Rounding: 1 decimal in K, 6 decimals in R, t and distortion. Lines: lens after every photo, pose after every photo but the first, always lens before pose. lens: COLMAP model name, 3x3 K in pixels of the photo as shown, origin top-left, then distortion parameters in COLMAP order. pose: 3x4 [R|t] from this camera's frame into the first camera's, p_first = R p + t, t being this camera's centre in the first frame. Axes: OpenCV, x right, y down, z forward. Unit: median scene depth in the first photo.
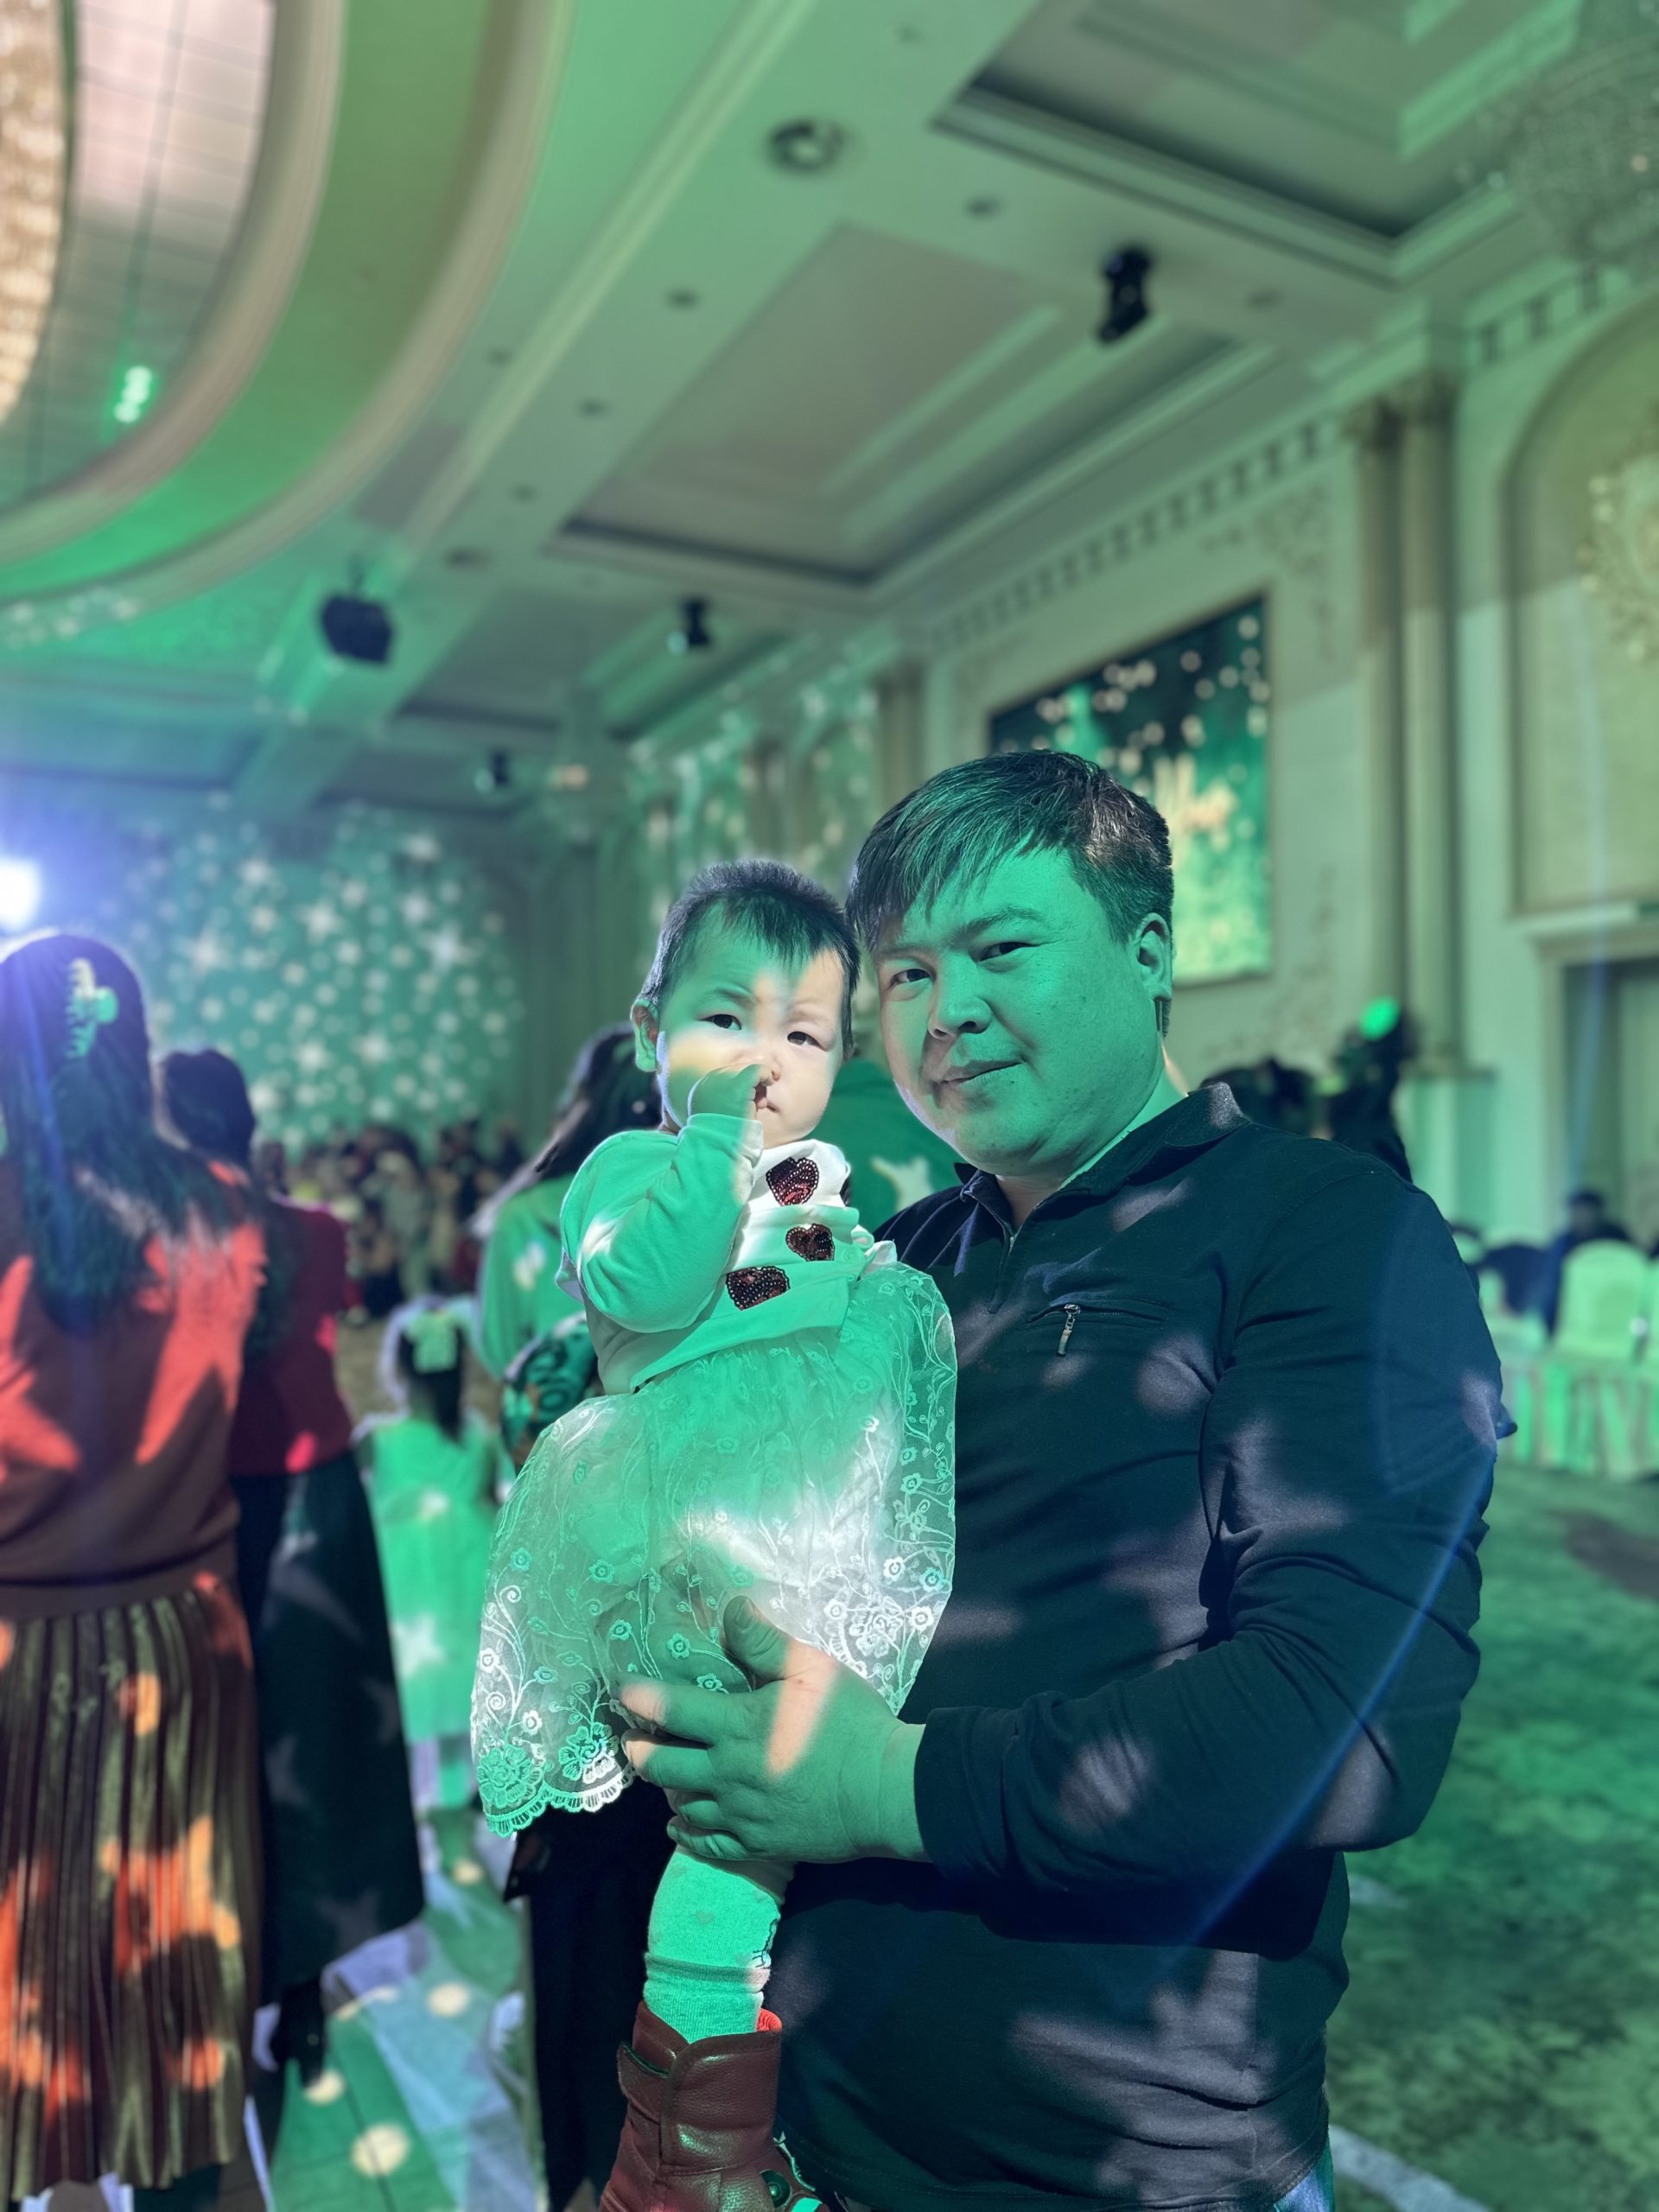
lens RADIAL K [[1569.6, 0, 825.2], [0, 1569.6, 1099.8], [0, 0, 1]] dist [0.010779, -0.019537]
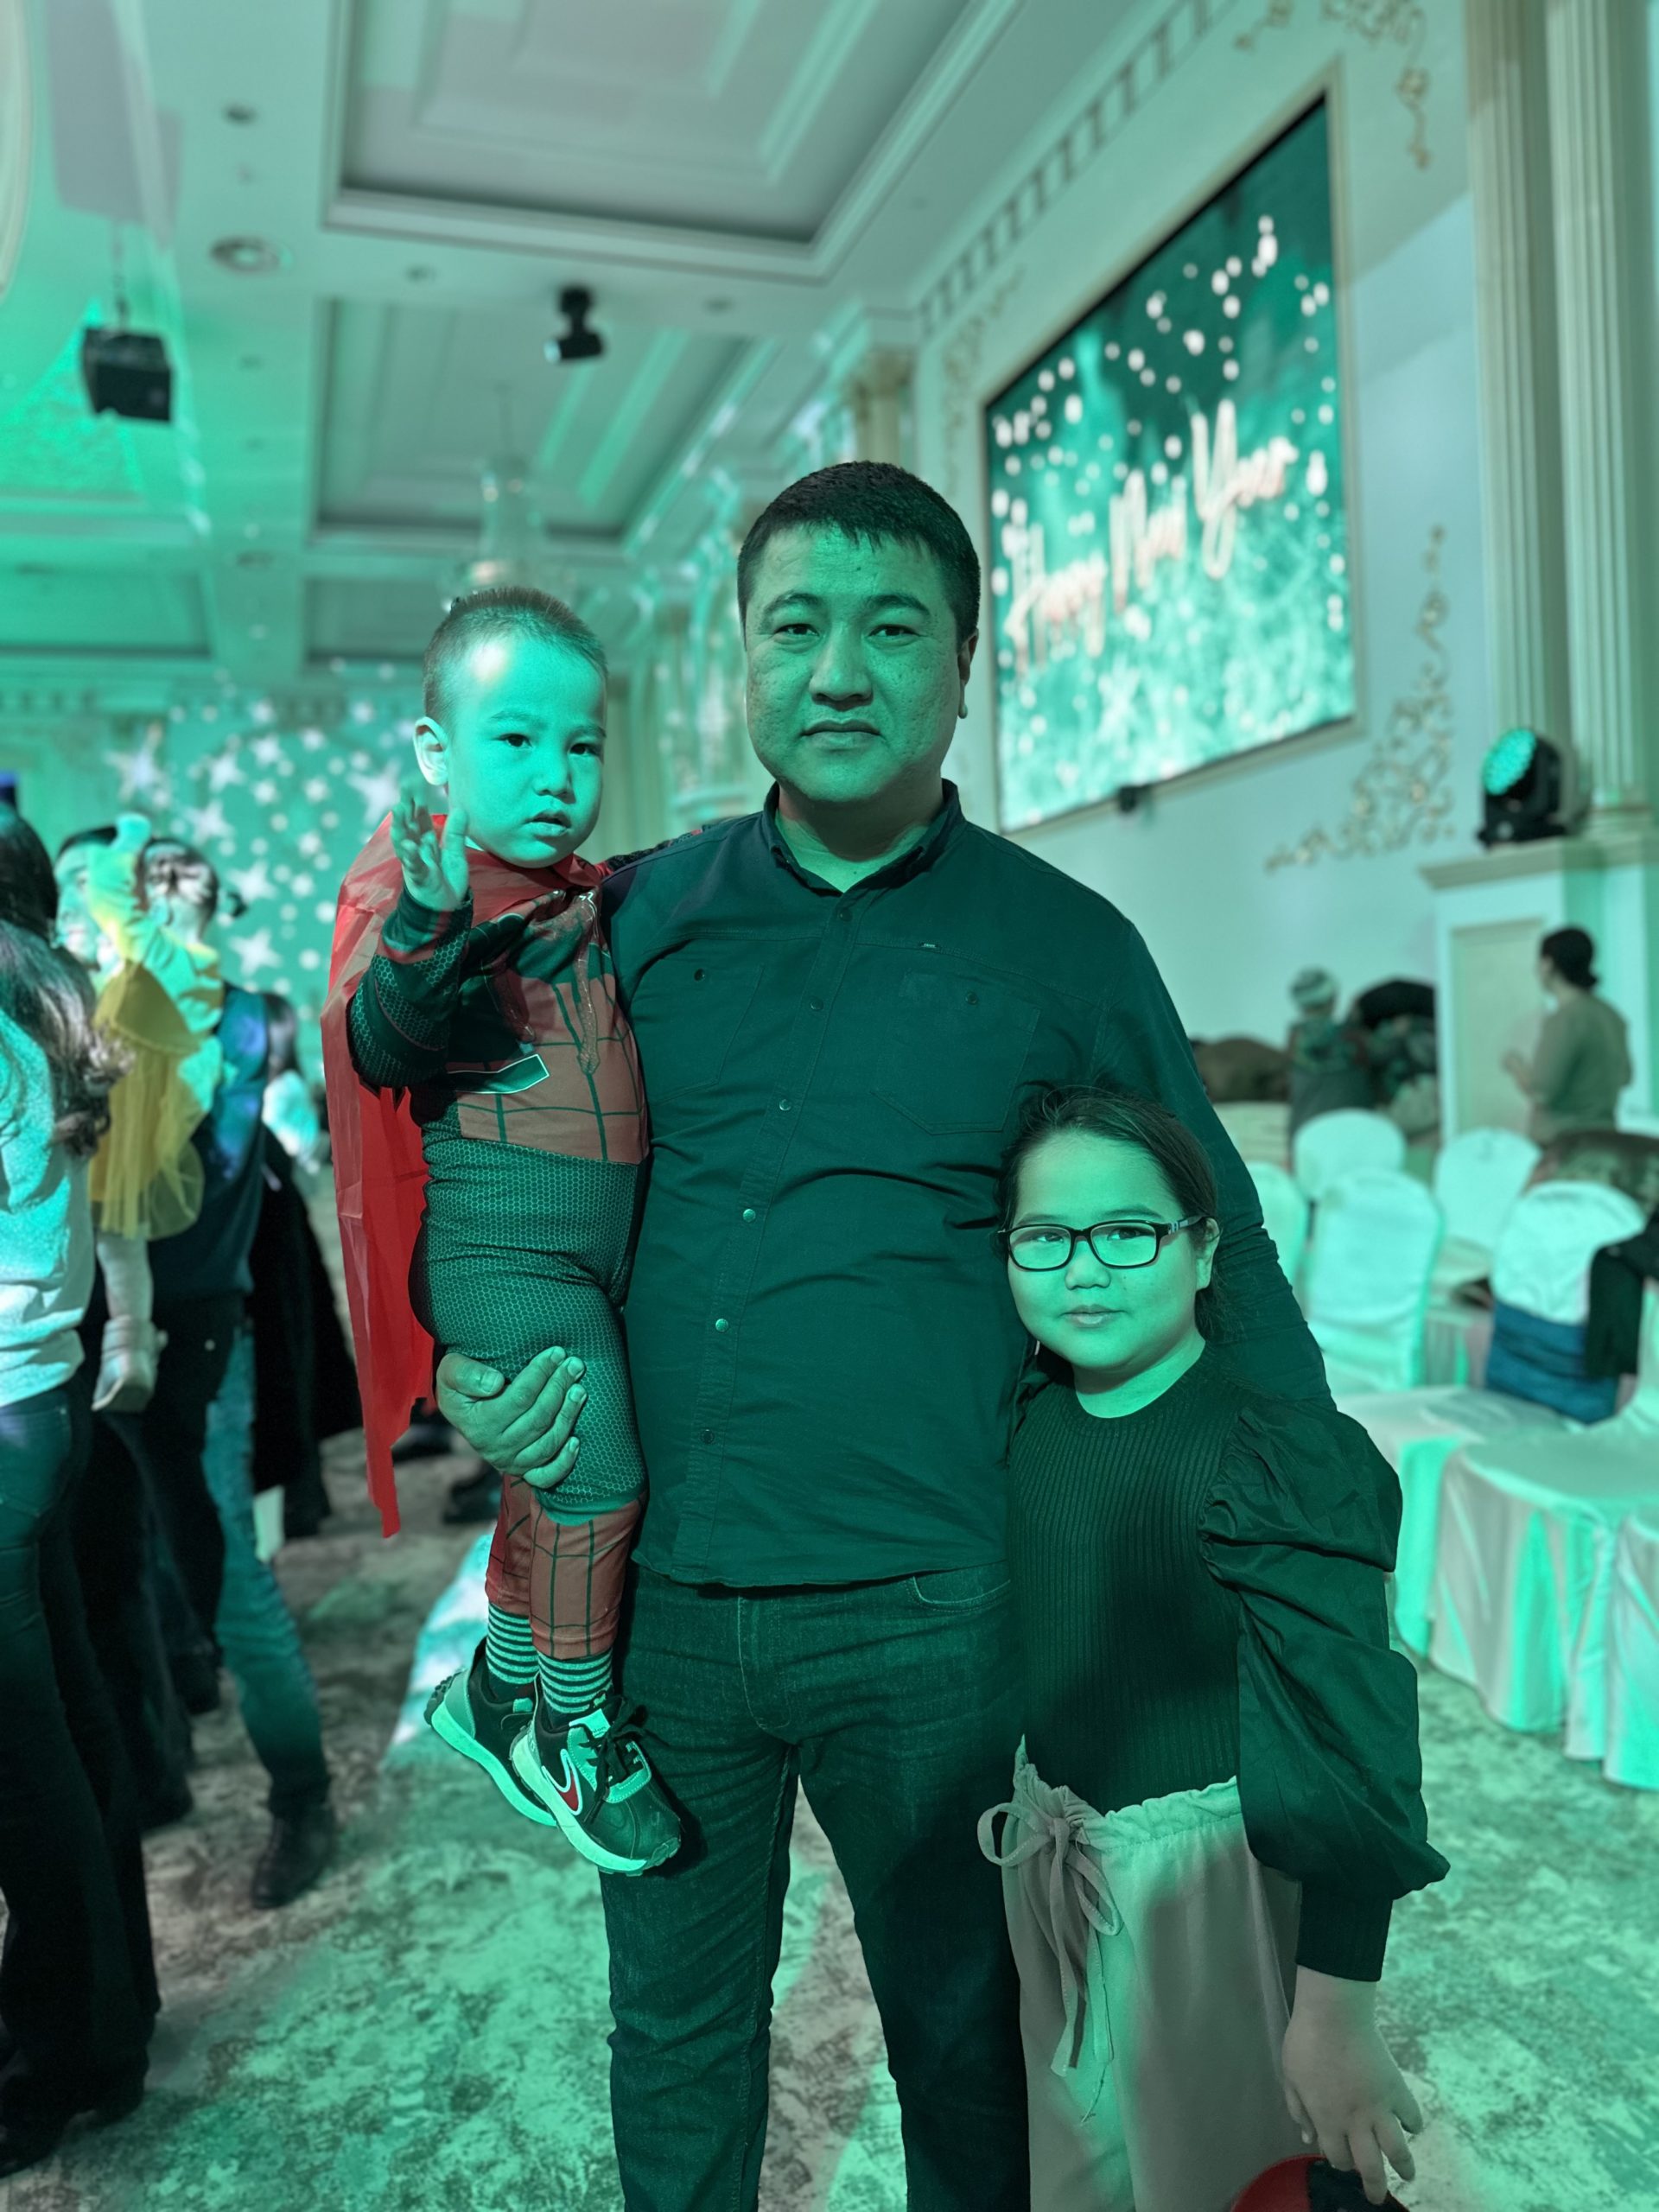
lens RADIAL K [[1569.6, 0, 828.5], [0, 1569.6, 1101.4], [0, 0, 1]] dist [0.010779, -0.019537]
pose [[0.987142, -0.047037, -0.152770, 0.159213], [0.058966, 0.995475, 0.074512, 0.011572], [0.148574, -0.082562, 0.985449, 0.329911]]
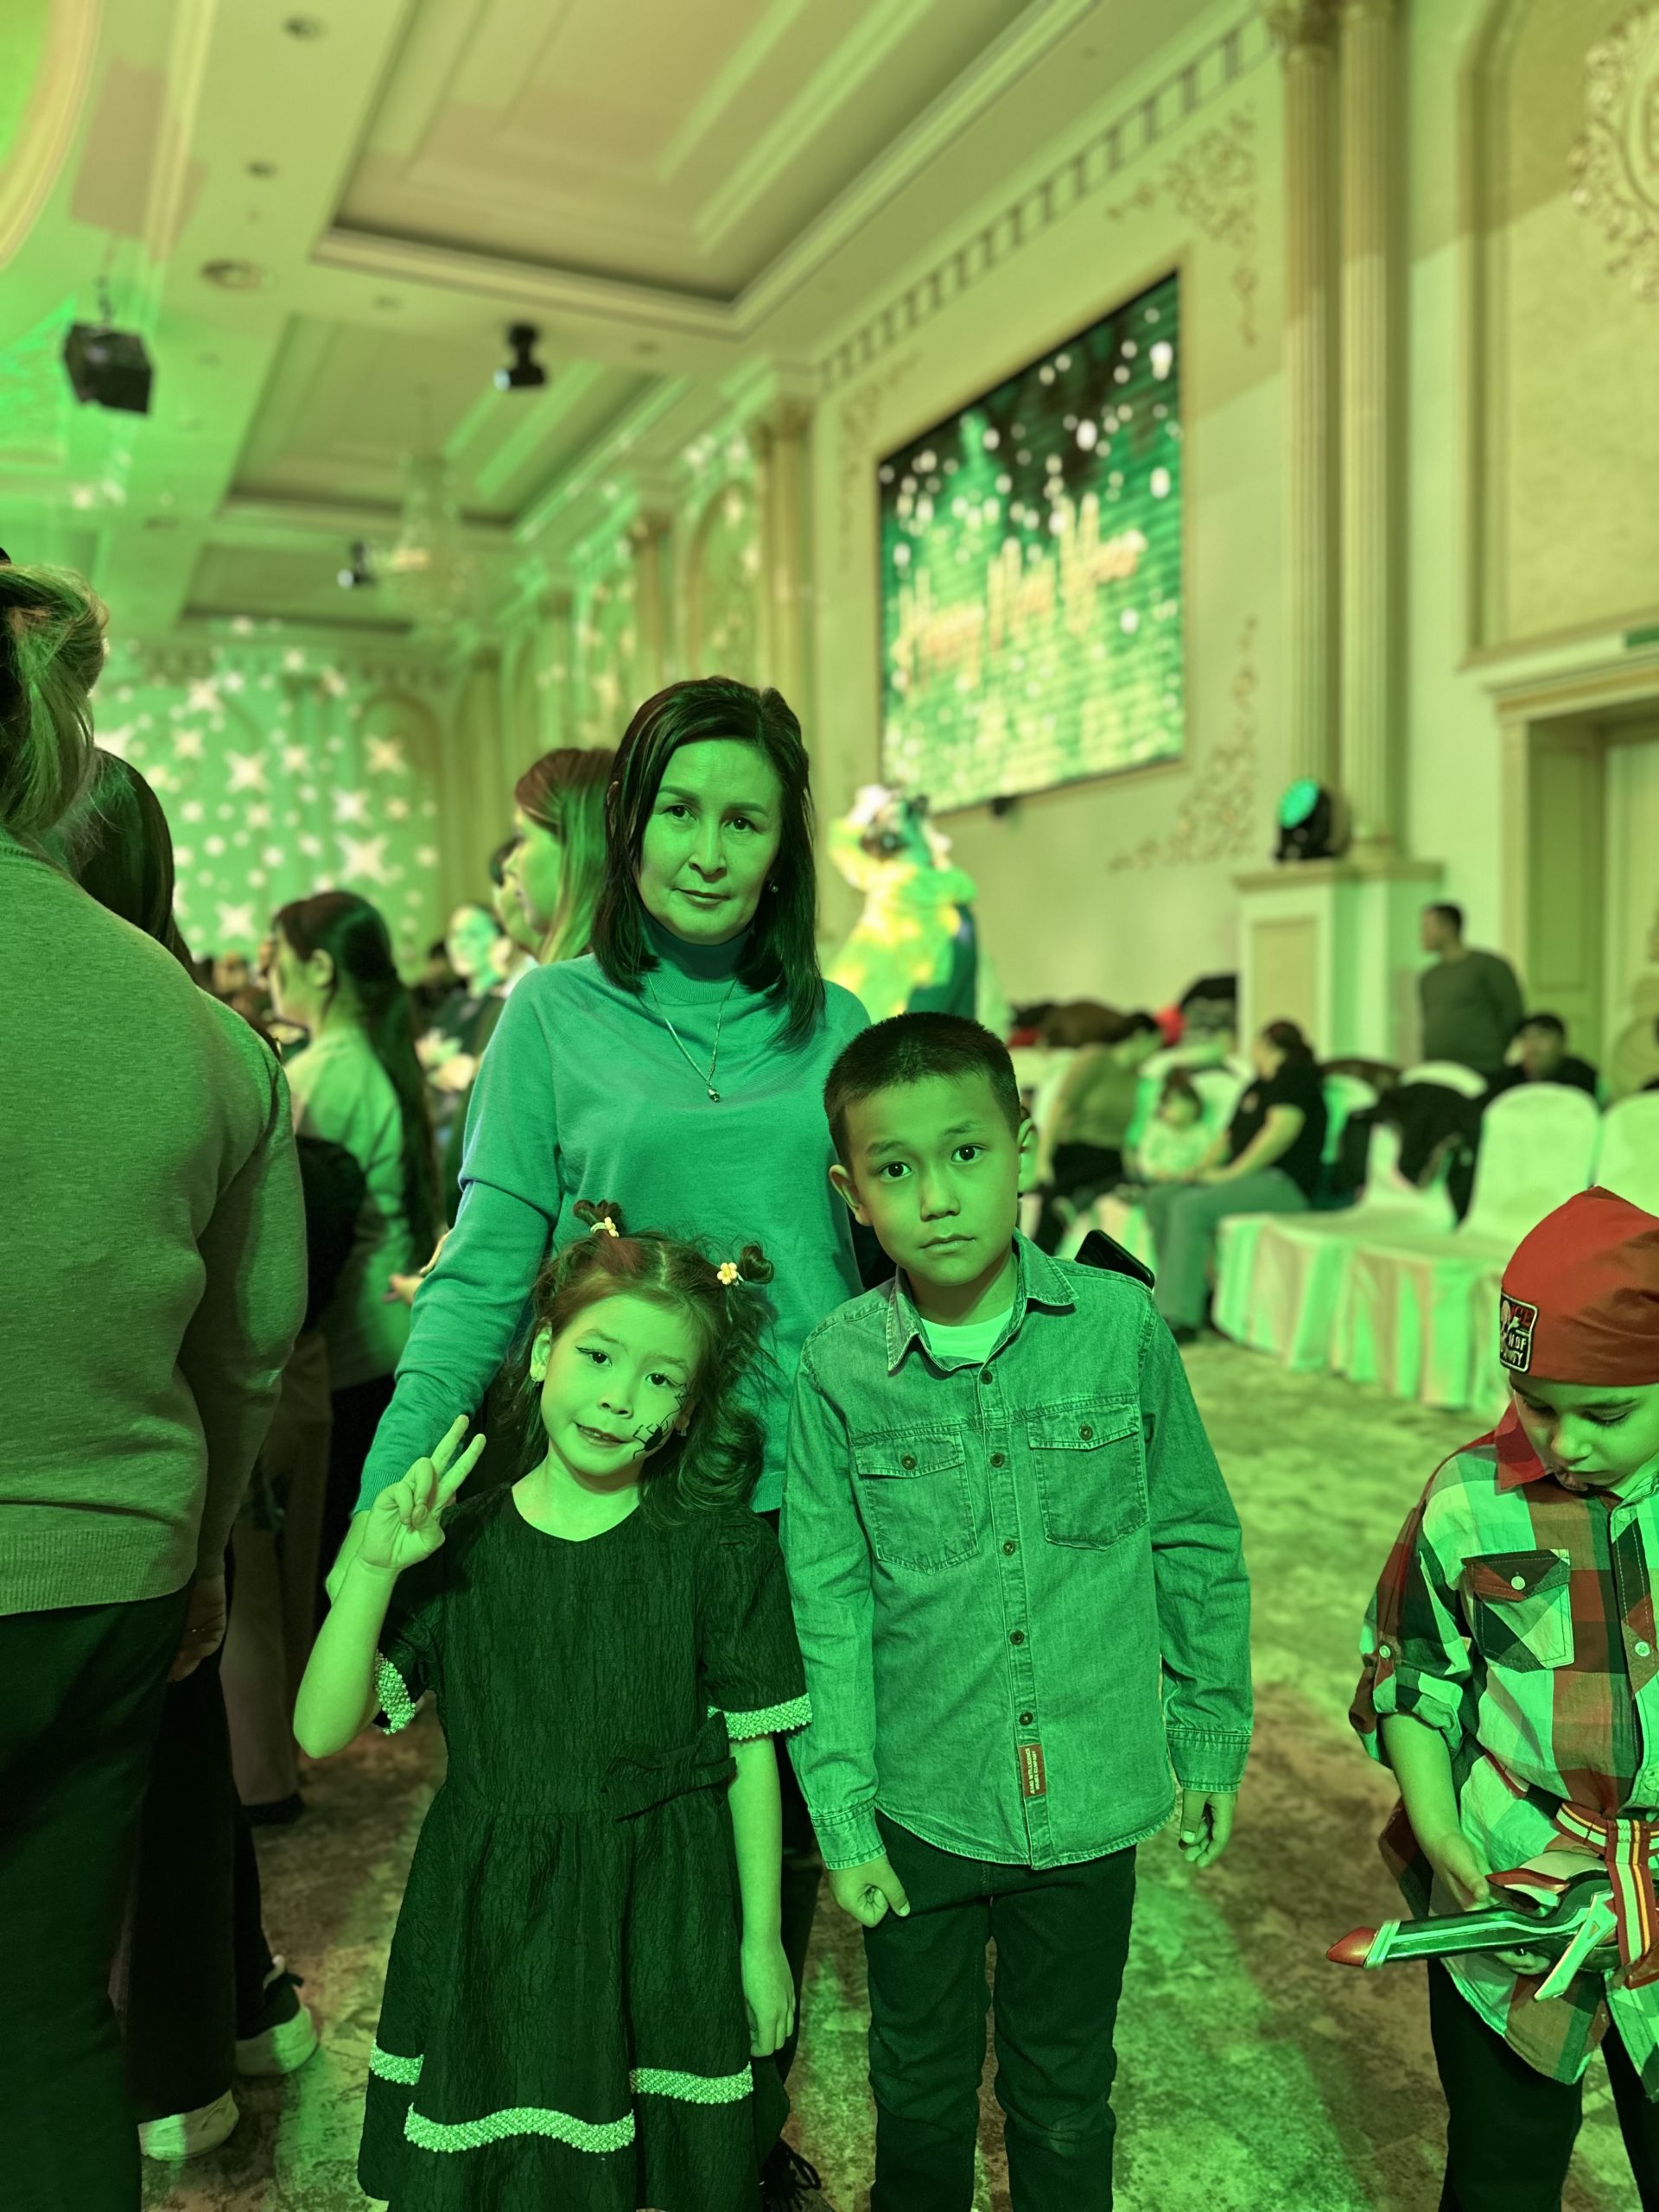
lens RADIAL K [[1569.6, 0, 839.4], [0, 1569.6, 1107.1], [0, 0, 1]] dist [0.010779, -0.019537]
pose [[0.999743, -0.020302, -0.010135, 0.105683], [0.021220, 0.994693, 0.100673, 0.013918], [0.008038, -0.100862, 0.994868, 0.166033]]
